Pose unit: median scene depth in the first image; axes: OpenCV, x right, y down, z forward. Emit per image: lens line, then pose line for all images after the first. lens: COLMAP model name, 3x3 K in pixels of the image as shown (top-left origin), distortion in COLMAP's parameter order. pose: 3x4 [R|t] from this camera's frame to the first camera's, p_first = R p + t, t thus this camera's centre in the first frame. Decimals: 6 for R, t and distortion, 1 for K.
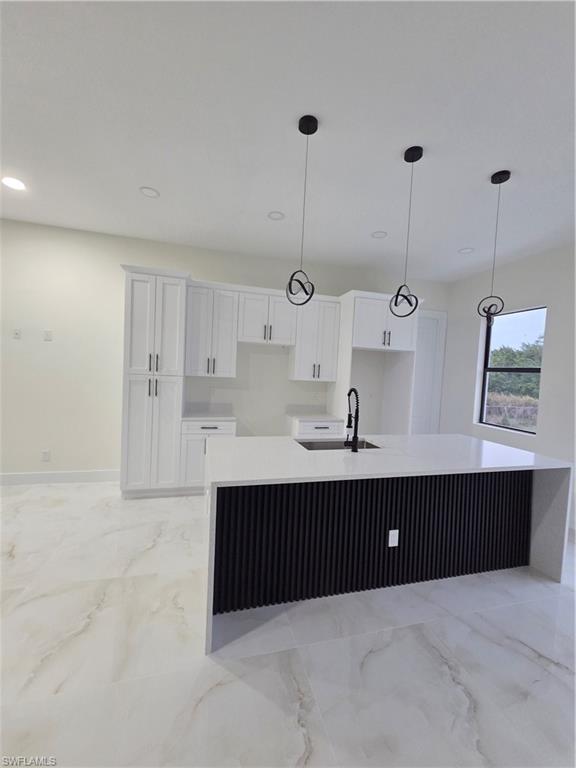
lens RADIAL K [[315.2, 0, 286.2], [0, 315.2, 385.9], [0, 0, 1]] dist [-0.000196, 0.000188]
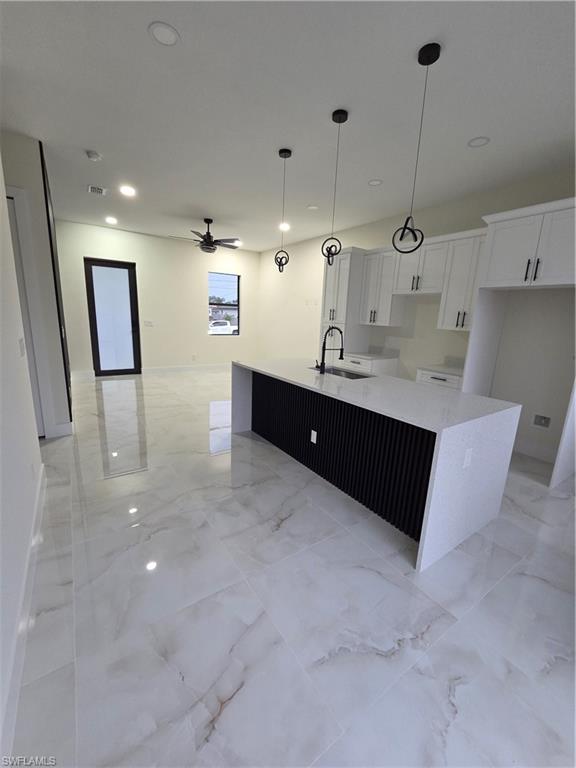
lens RADIAL K [[315.2, 0, 289.2], [0, 315.2, 386.9], [0, 0, 1]] dist [-0.000196, 0.000188]
pose [[0.326159, 0.176371, -0.928716, 1.172919], [-0.069520, 0.984256, 0.162503, 0.044457], [0.942755, 0.011562, 0.333285, 0.340956]]
